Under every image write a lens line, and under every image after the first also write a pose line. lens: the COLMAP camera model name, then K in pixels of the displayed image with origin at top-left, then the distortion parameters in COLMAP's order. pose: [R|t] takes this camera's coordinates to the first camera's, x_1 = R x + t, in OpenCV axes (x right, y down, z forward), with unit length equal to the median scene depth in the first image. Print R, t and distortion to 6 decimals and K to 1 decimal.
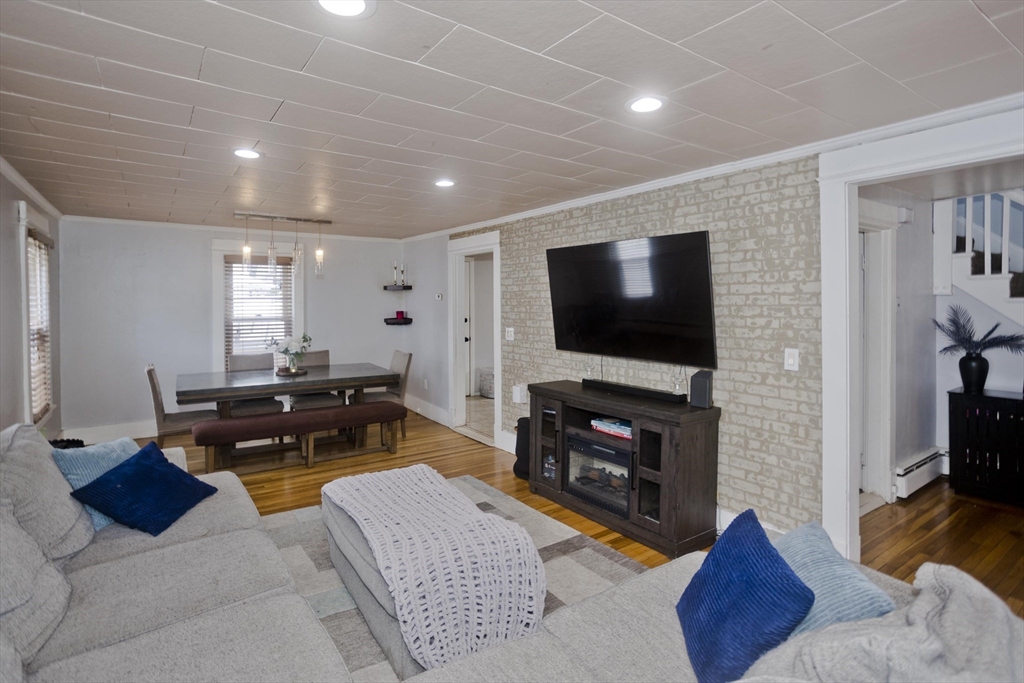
lens RADIAL K [[508.8, 0, 503.1], [0, 508.8, 313.5], [0, 0, 1]] dist [-0.062988, 0.030136]
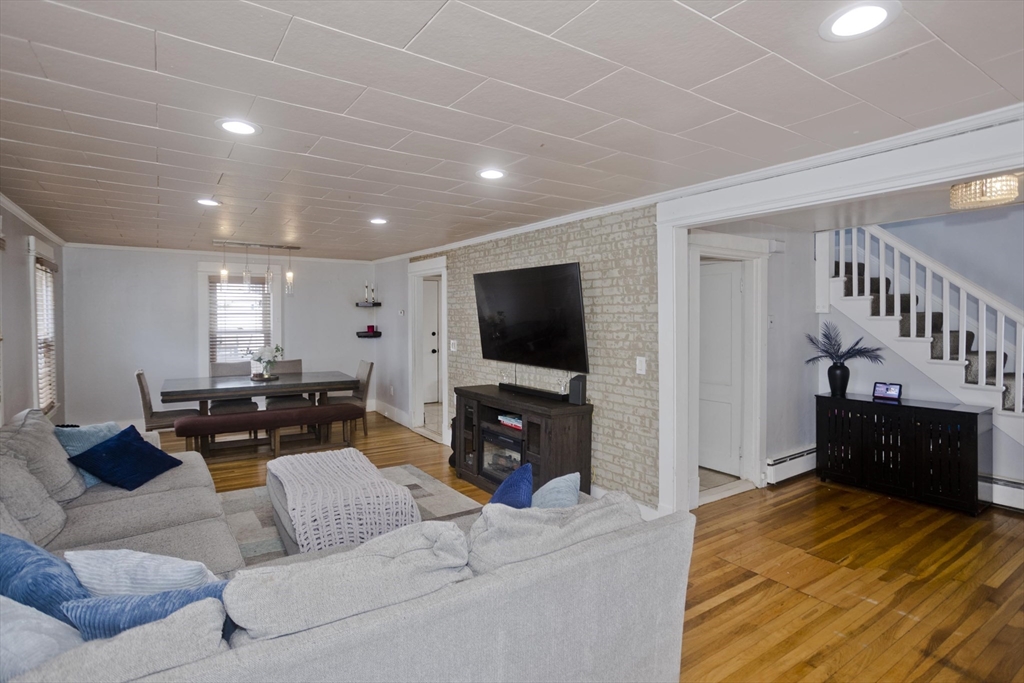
lens RADIAL K [[500.5, 0, 512.1], [0, 500.5, 329.2], [0, 0, 1]] dist [-0.065200, 0.029367]
pose [[0.999925, 0.003558, 0.011729, 0.194526], [-0.003595, 0.999989, 0.003140, -0.001650], [-0.011718, -0.003182, 0.999926, -0.204056]]
